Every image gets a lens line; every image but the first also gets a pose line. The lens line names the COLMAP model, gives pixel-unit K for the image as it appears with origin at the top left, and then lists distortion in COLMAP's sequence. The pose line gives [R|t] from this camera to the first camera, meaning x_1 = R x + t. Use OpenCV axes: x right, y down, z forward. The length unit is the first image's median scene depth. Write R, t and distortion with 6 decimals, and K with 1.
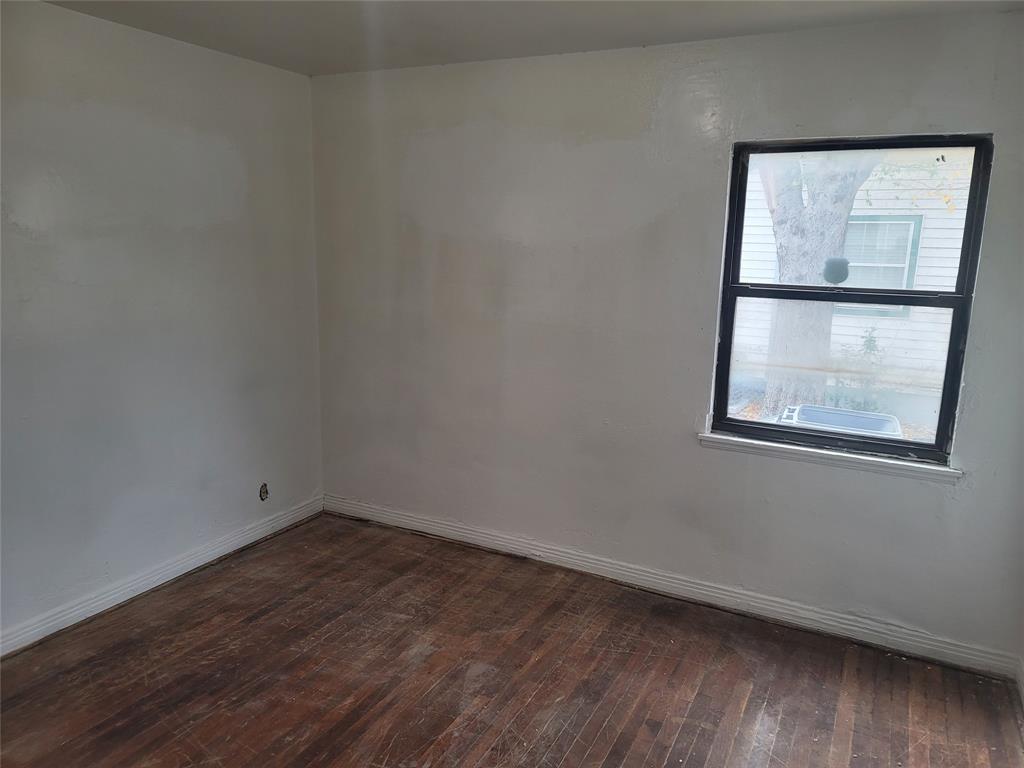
lens RADIAL K [[761.1, 0, 491.7], [0, 761.1, 383.8], [0, 0, 1]] dist [0.026237, -0.004534]
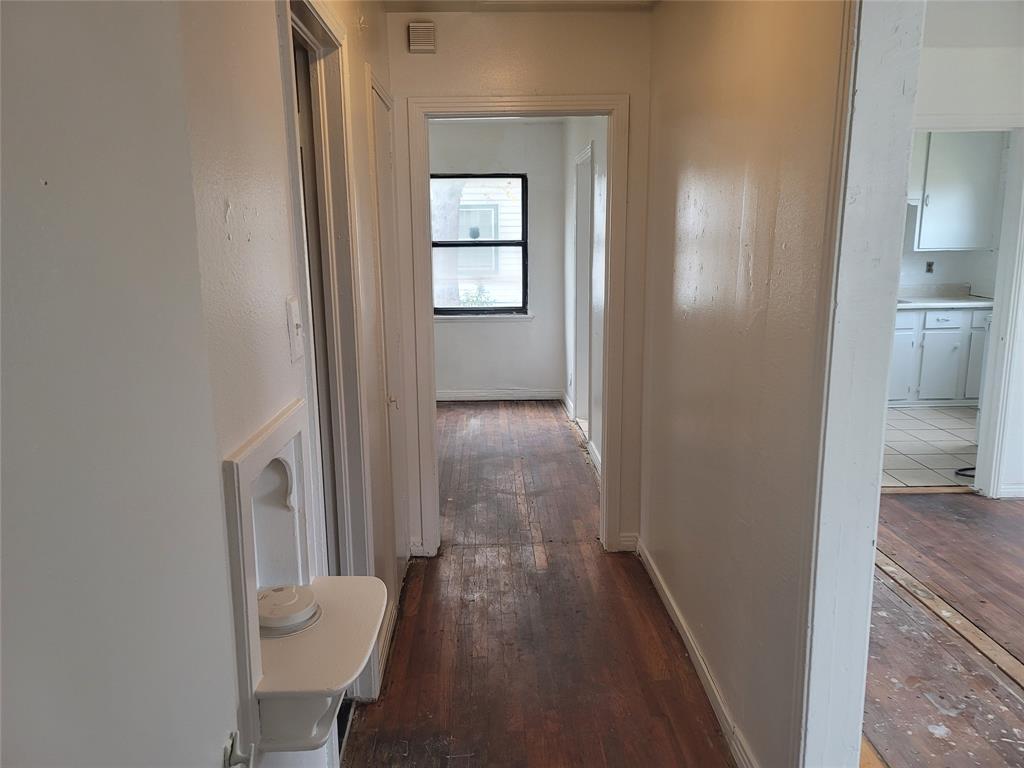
lens RADIAL K [[761.1, 0, 491.7], [0, 761.1, 383.8], [0, 0, 1]] dist [0.026237, -0.004534]
pose [[0.876525, -0.125433, 0.464726, -0.569526], [0.118883, 0.991955, 0.043509, 0.189110], [-0.466444, 0.017111, 0.884385, -0.935330]]
